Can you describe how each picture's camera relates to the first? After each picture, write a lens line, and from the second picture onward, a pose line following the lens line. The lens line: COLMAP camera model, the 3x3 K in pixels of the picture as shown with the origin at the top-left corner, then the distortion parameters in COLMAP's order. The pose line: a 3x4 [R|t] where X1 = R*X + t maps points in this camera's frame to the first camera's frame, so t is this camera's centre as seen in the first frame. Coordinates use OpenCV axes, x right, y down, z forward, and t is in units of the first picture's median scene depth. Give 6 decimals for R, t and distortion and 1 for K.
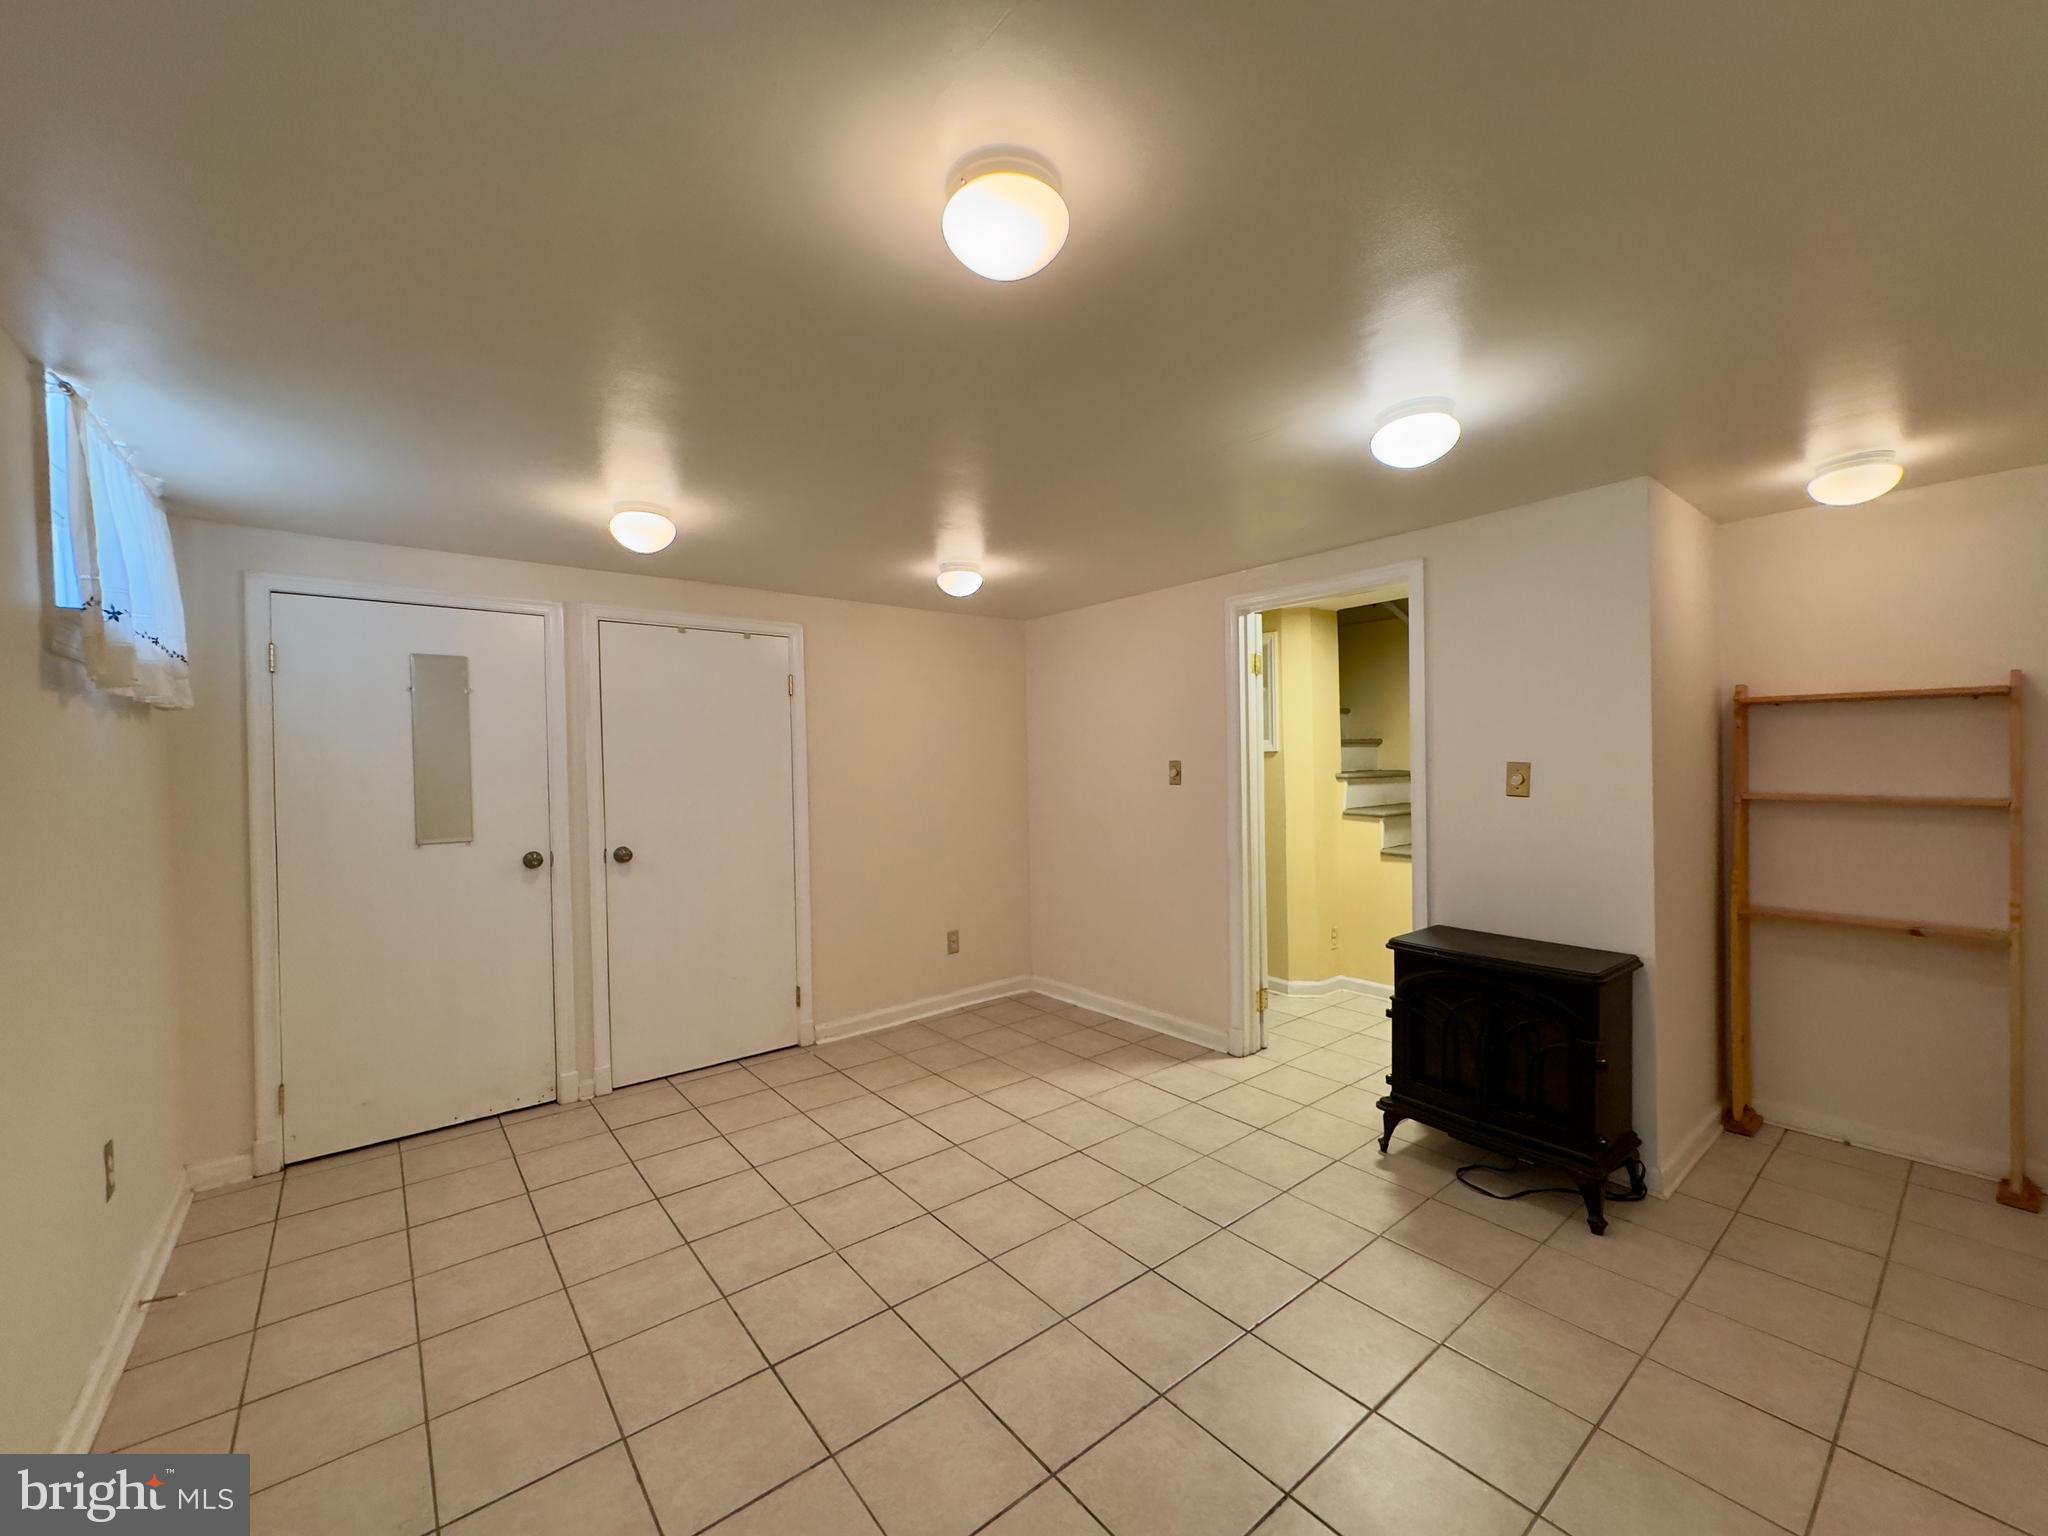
lens RADIAL K [[821.0, 0, 1019.9], [0, 821.0, 774.0], [0, 0, 1]] dist [0.000037, 0.000219]
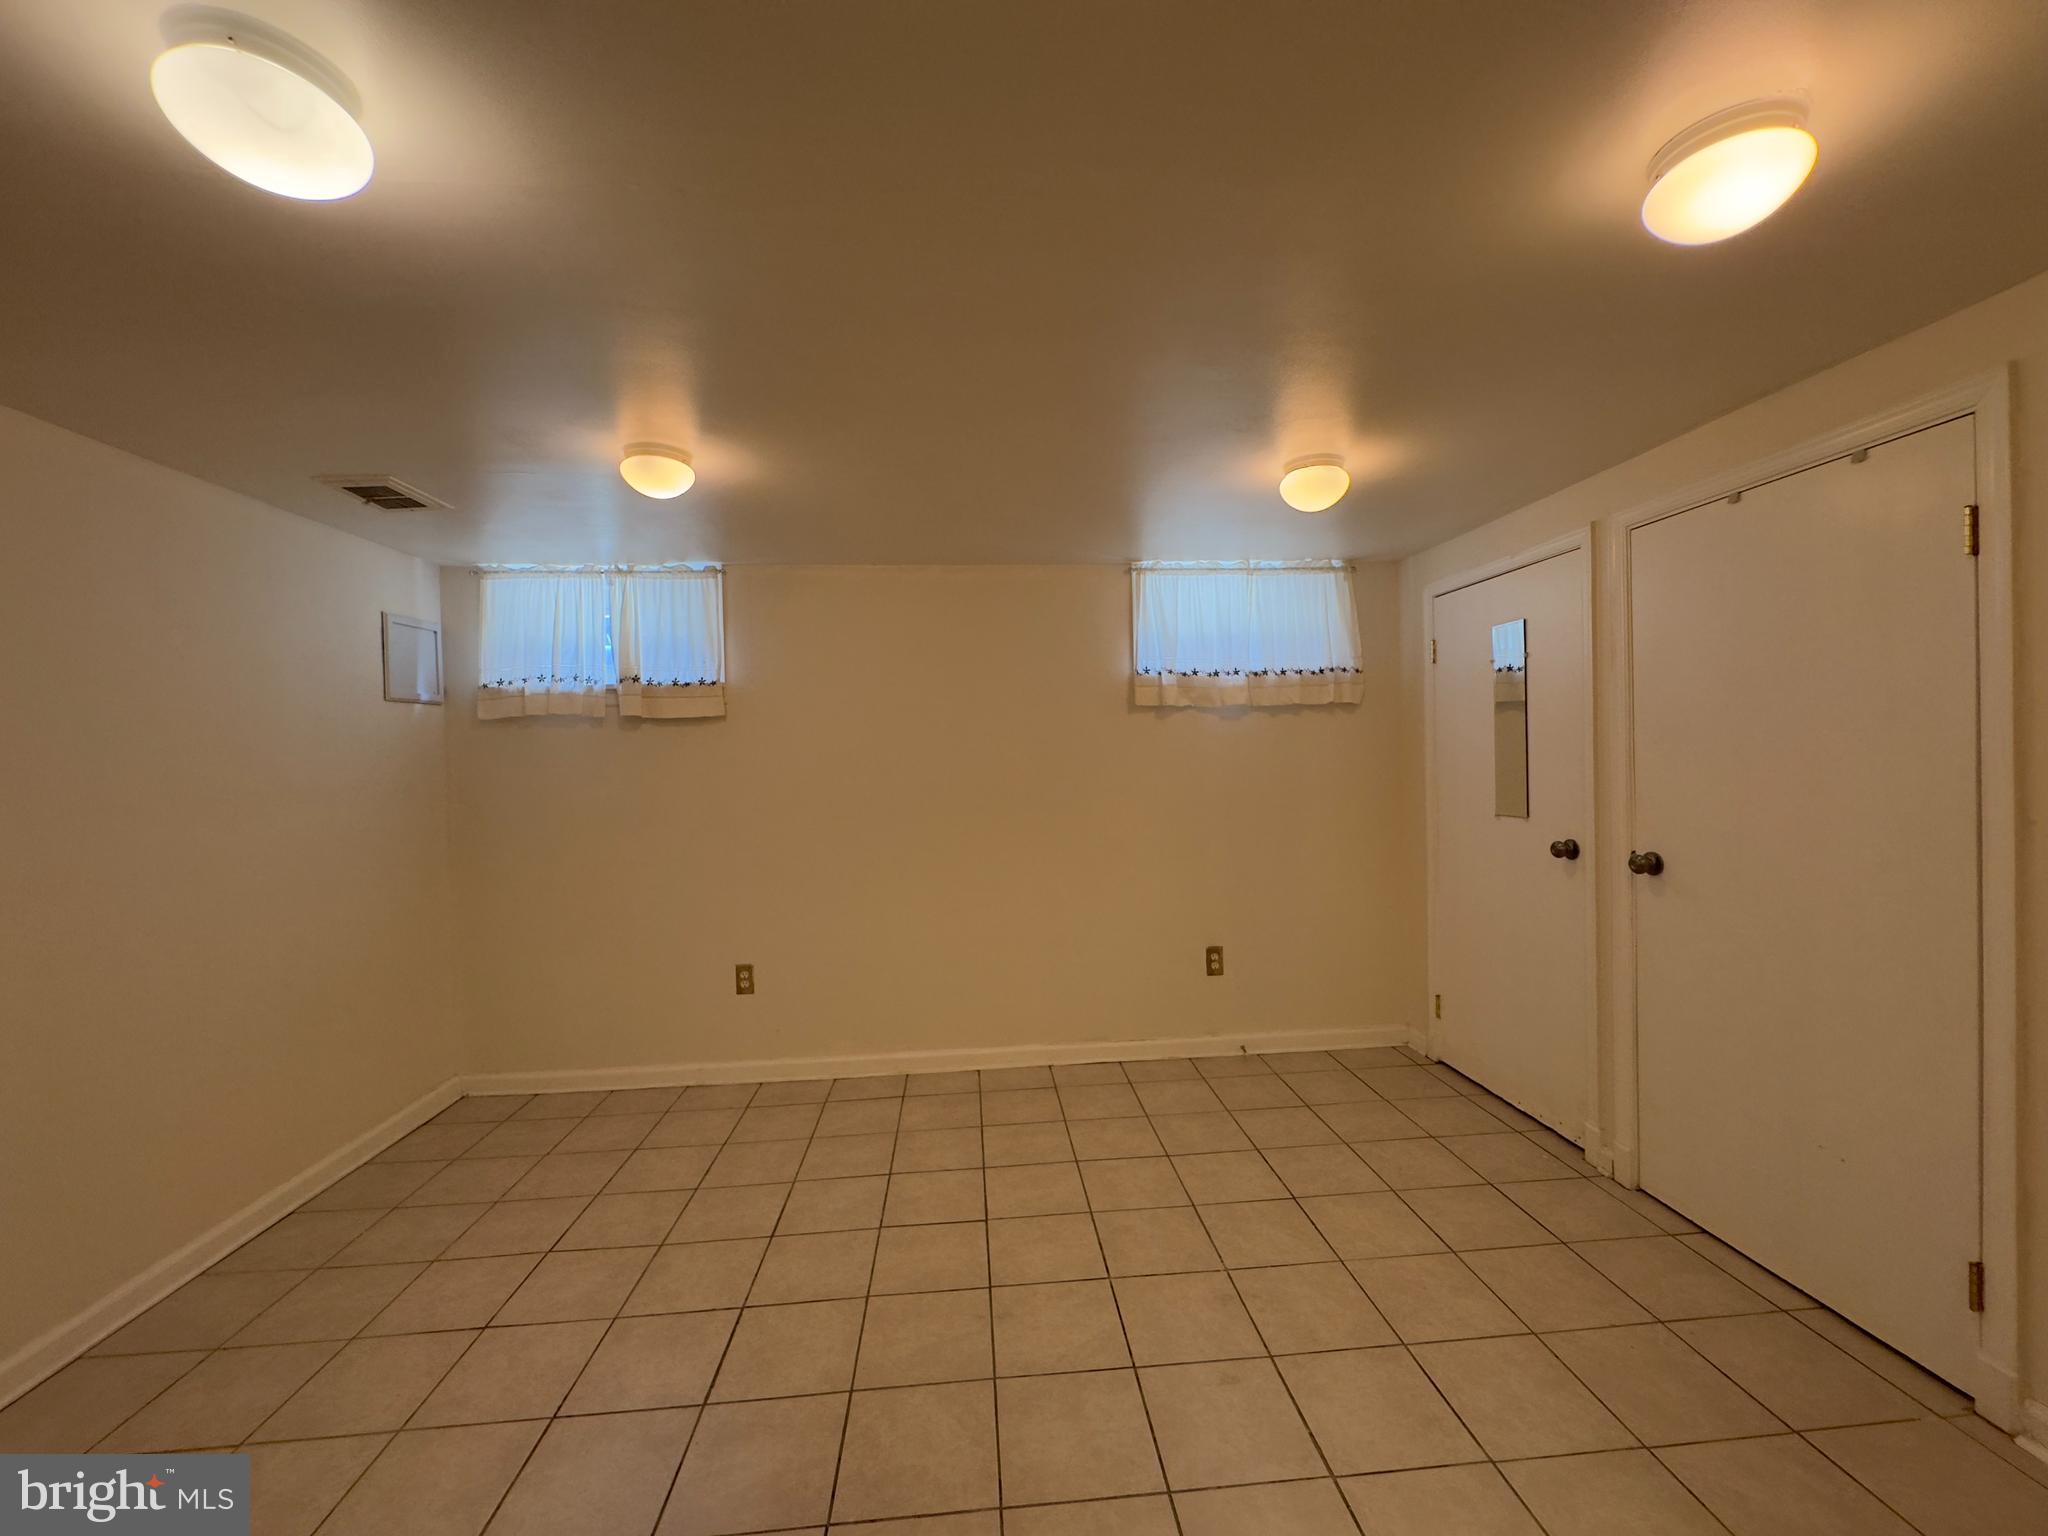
lens RADIAL K [[821.0, 0, 1021.2], [0, 821.0, 762.6], [0, 0, 1]] dist [0.000037, 0.000219]
pose [[-0.563538, 0.035113, -0.825343, 0.422188], [0.022627, 0.999377, 0.027068, -0.017962], [0.825780, -0.003421, -0.563982, 1.064662]]
